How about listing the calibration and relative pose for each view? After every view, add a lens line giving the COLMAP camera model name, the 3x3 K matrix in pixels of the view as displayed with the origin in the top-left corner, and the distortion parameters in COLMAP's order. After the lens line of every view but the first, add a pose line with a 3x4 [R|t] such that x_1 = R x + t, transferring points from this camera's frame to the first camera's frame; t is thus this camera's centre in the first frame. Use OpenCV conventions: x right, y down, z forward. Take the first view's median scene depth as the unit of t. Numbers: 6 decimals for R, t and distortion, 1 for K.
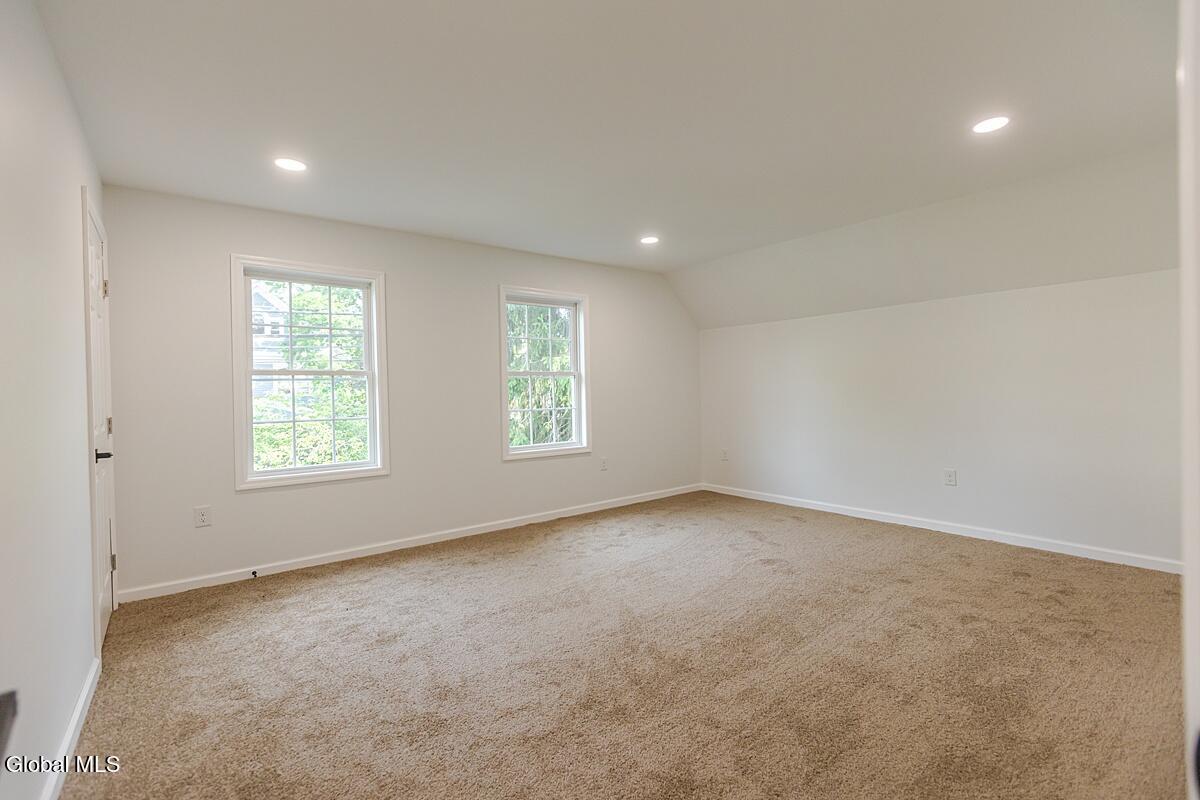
lens RADIAL K [[523.7, 0, 600.0], [0, 523.7, 400.0], [0, 0, 1]] dist [-0.000304, -0.000060]
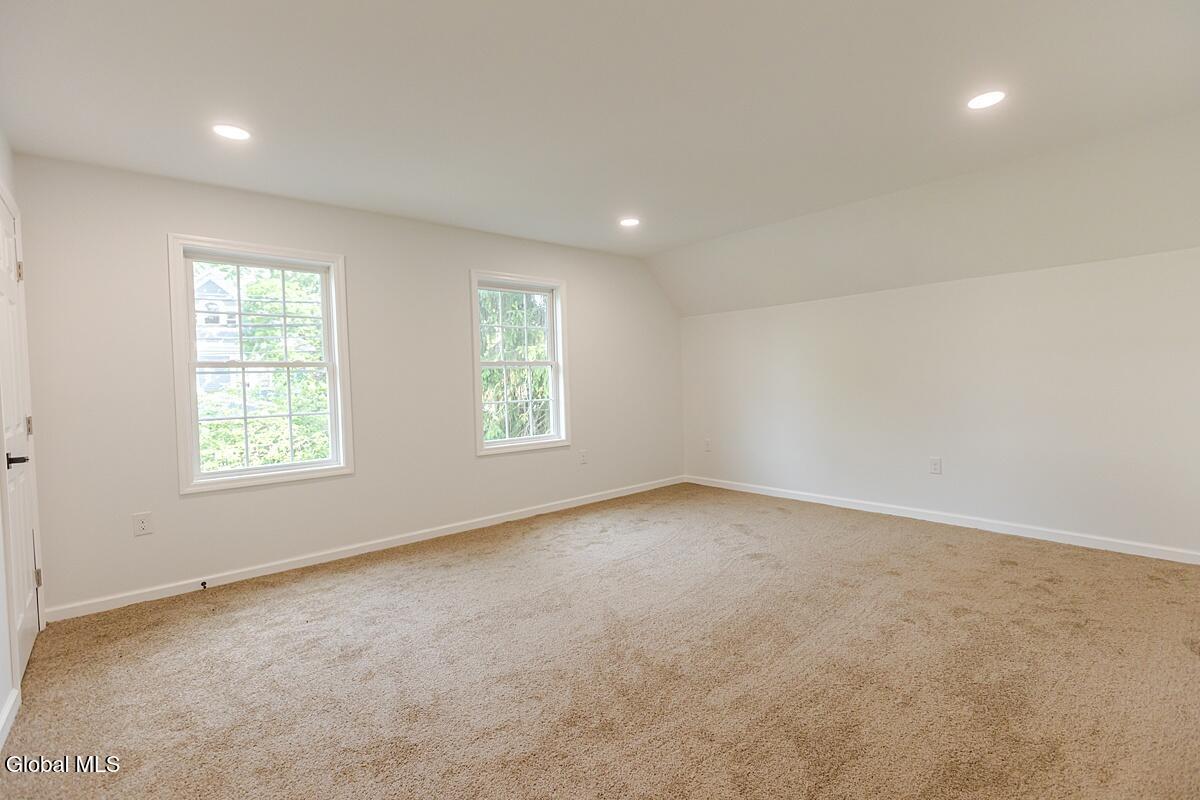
lens RADIAL K [[533.2, 0, 606.1], [0, 533.2, 392.5], [0, 0, 1]] dist [0.000449, -0.000082]
pose [[0.998453, -0.010689, 0.054567, -0.005205], [0.010432, 0.999933, 0.004989, -0.001704], [-0.054617, -0.004412, 0.998498, 0.037062]]
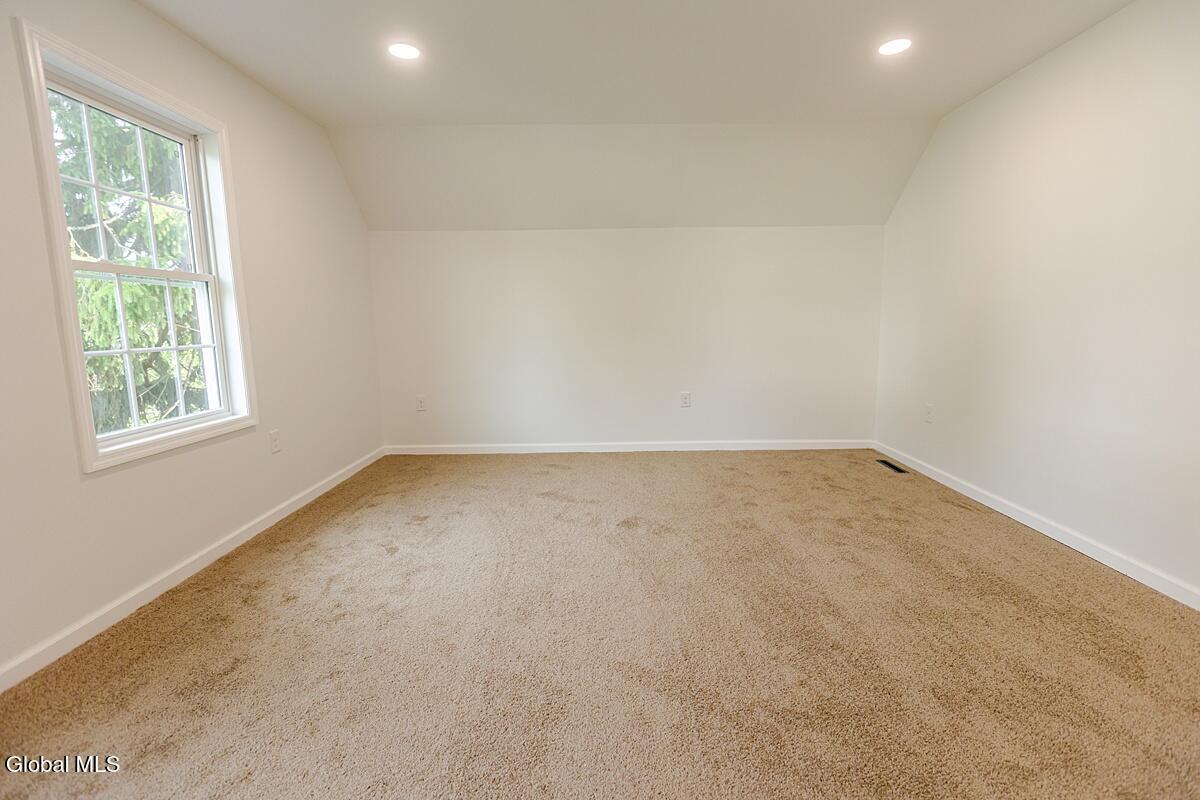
lens RADIAL K [[528.4, 0, 586.8], [0, 528.4, 396.7], [0, 0, 1]] dist [0.000497, 0.000002]
pose [[0.618993, -0.100505, 0.778939, -0.380198], [0.016302, 0.993209, 0.115197, 0.017575], [-0.785227, -0.058608, 0.616428, 0.622322]]
